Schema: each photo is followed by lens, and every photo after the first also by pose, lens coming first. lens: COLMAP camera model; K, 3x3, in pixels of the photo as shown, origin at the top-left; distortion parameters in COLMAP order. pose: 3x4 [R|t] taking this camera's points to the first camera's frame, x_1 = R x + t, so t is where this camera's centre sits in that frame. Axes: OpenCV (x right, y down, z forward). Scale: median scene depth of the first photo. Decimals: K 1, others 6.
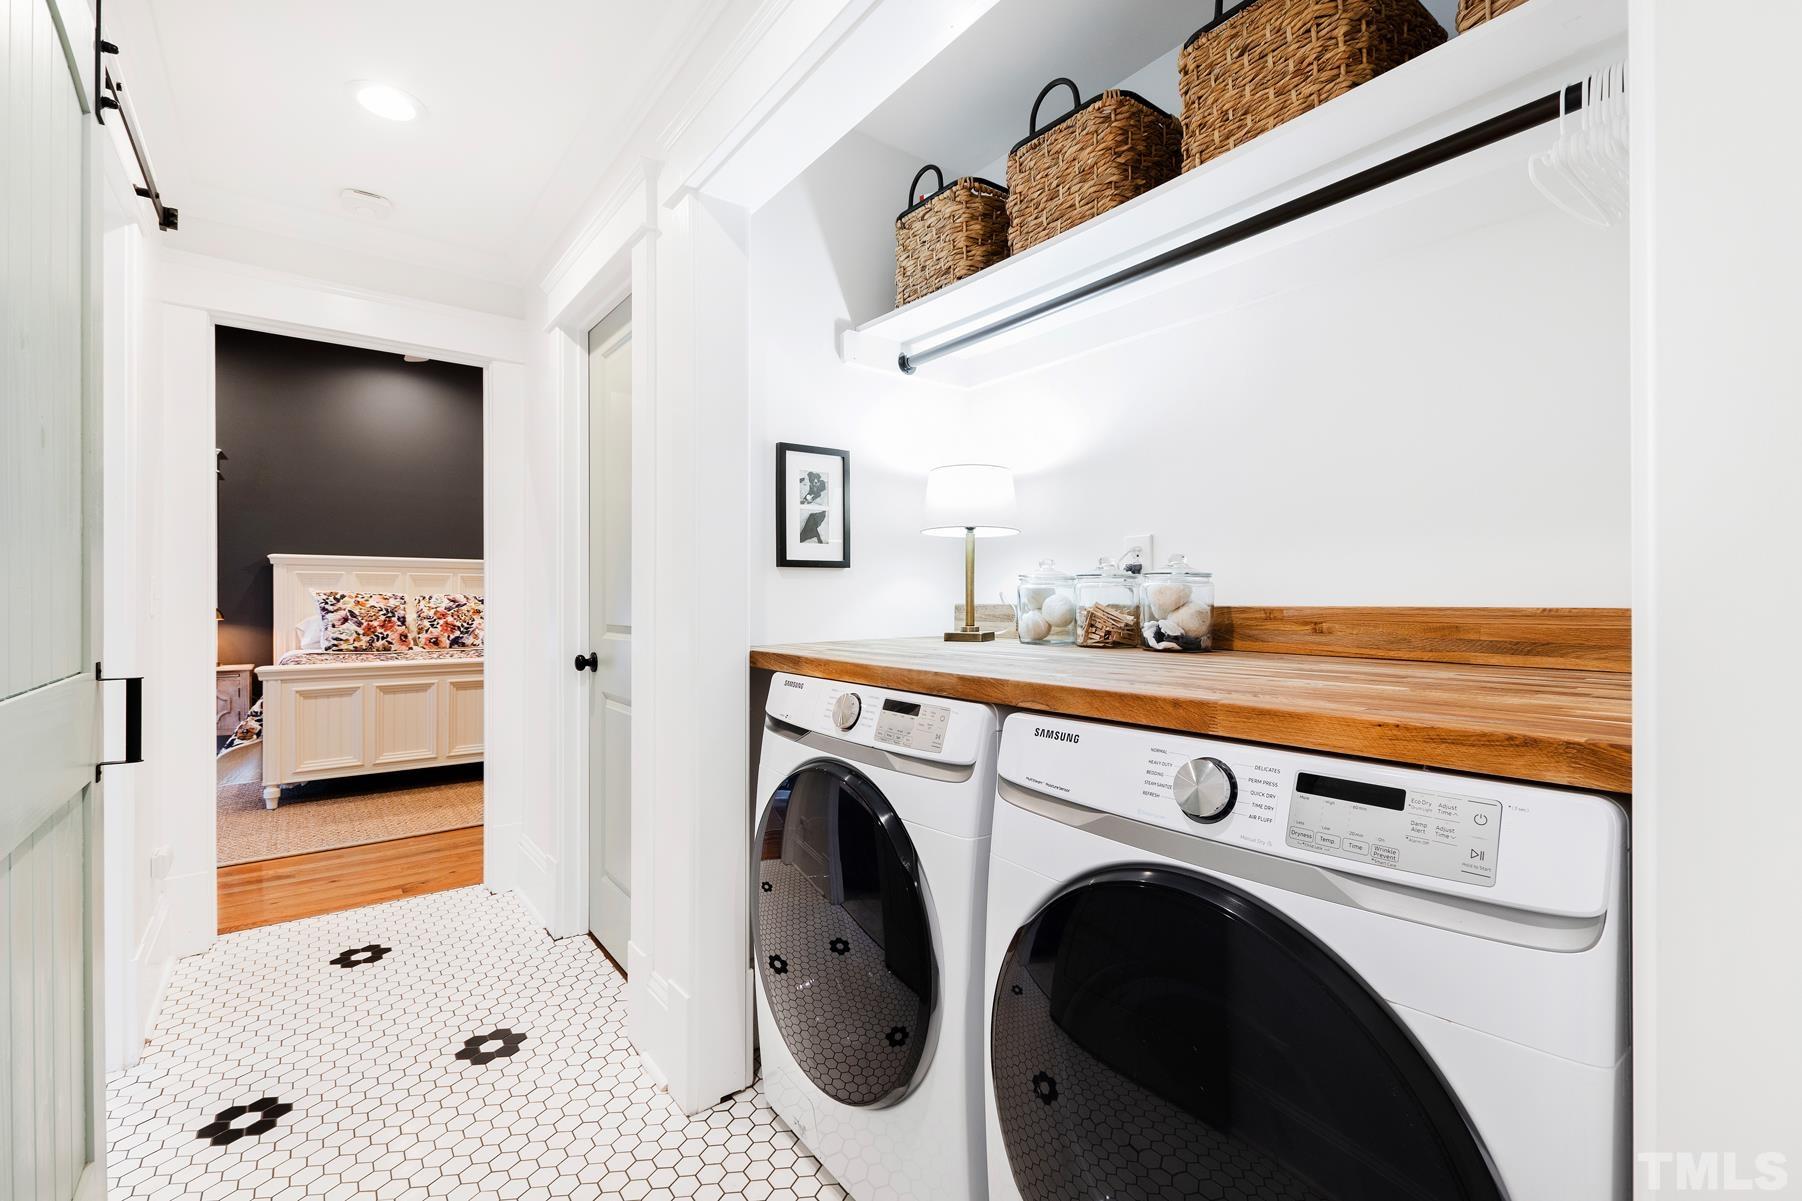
lens RADIAL K [[806.5, 0, 900.2], [0, 806.5, 607.5], [0, 0, 1]] dist [-0.016503, 0.000036]
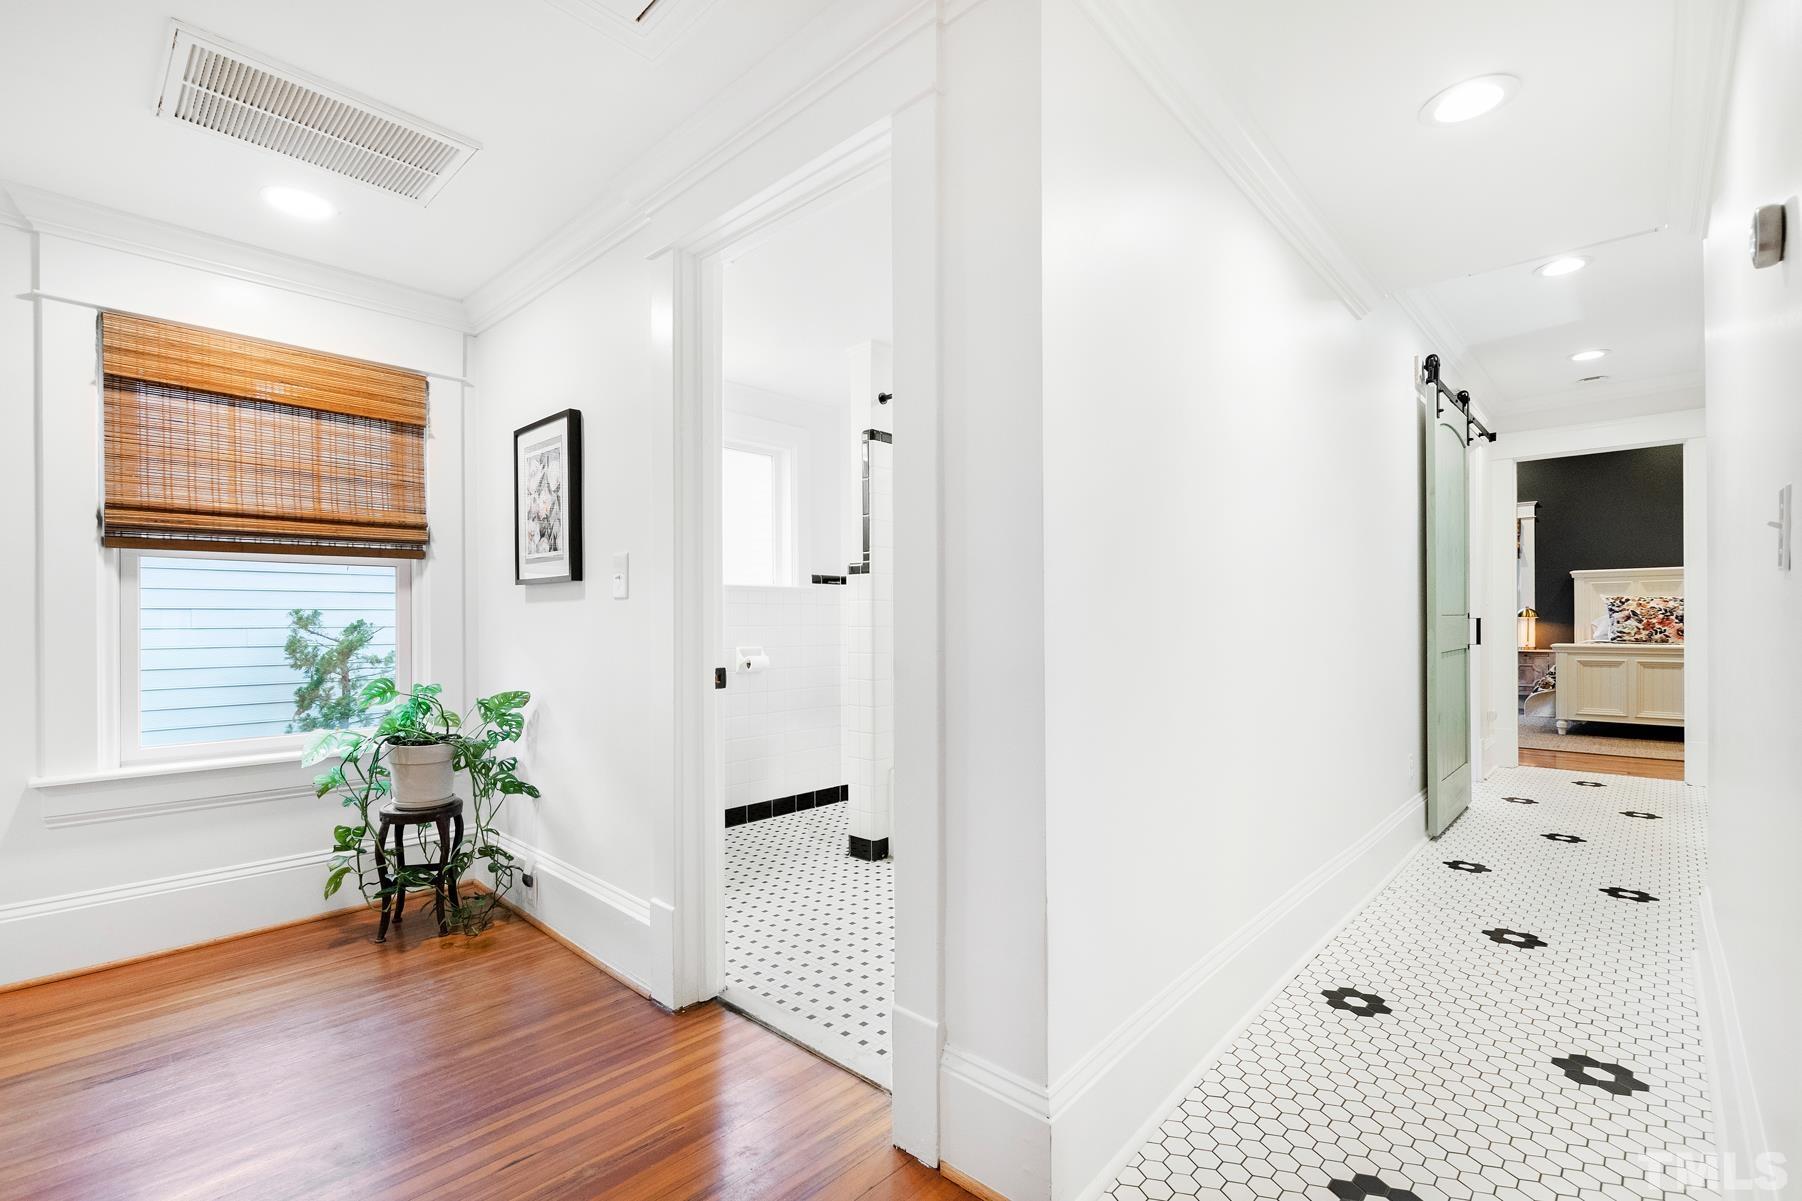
lens RADIAL K [[806.5, 0, 899.5], [0, 806.5, 620.3], [0, 0, 1]] dist [-0.016503, 0.000036]
pose [[0.167726, -0.002758, -0.985830, 0.389707], [-0.004620, 0.999983, -0.003584, 0.029825], [0.985823, 0.005156, 0.167710, -0.393917]]
